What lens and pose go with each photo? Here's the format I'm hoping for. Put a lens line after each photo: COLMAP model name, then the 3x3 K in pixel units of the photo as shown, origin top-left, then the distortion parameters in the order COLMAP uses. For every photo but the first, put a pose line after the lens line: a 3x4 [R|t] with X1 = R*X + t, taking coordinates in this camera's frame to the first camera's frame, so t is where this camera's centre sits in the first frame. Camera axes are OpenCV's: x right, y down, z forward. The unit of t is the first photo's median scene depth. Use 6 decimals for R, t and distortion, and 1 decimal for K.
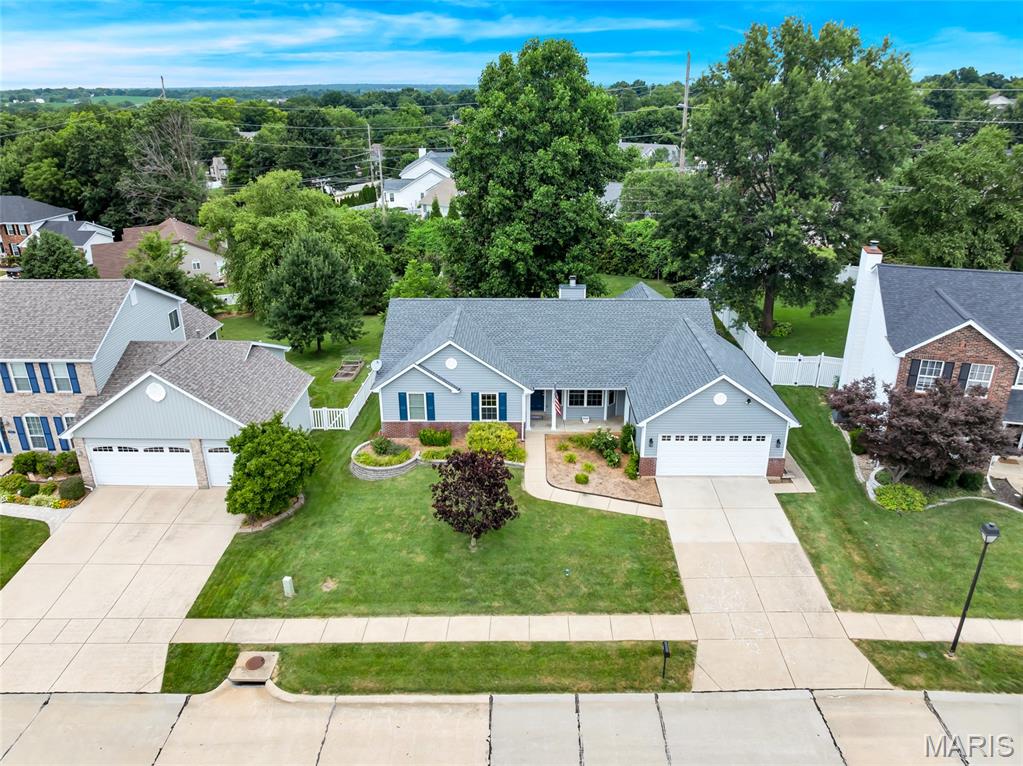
lens RADIAL K [[732.3, 0, 517.2], [0, 732.3, 378.6], [0, 0, 1]] dist [-0.044659, -0.002039]
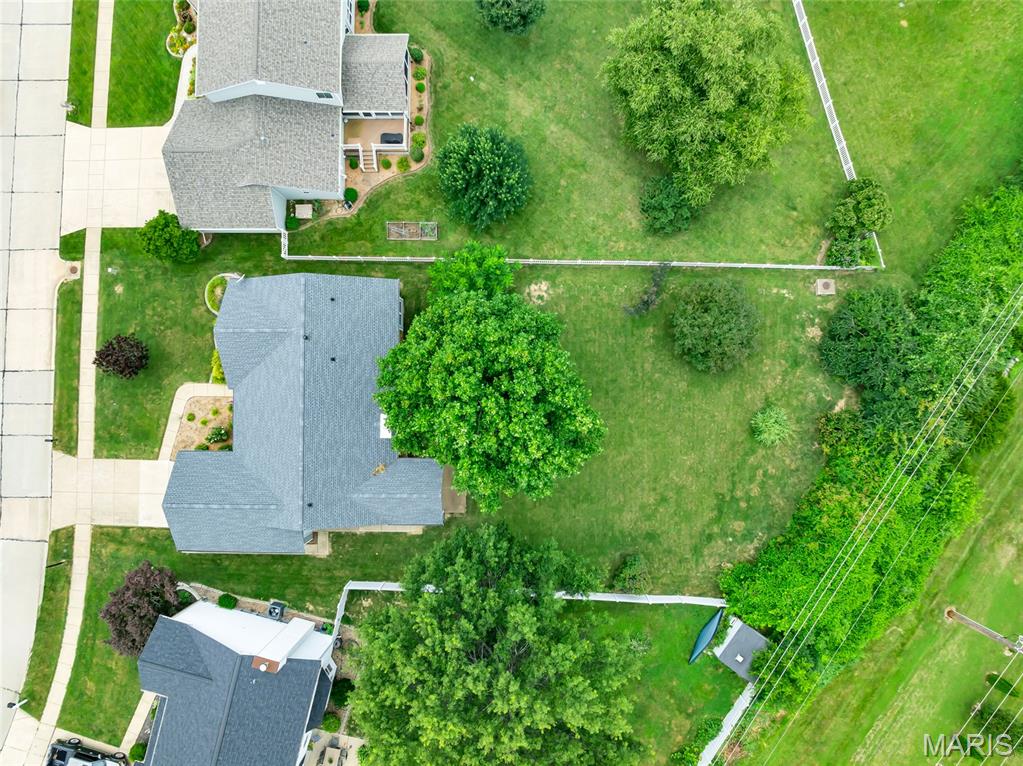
lens RADIAL K [[732.3, 0, 517.2], [0, 732.3, 378.6], [0, 0, 1]] dist [-0.044659, -0.002039]
pose [[0.009375, 0.999929, -0.007399, 0.024877], [-0.383108, 0.010426, 0.923645, -2.342361], [0.923656, -0.005824, 0.383178, 1.442459]]
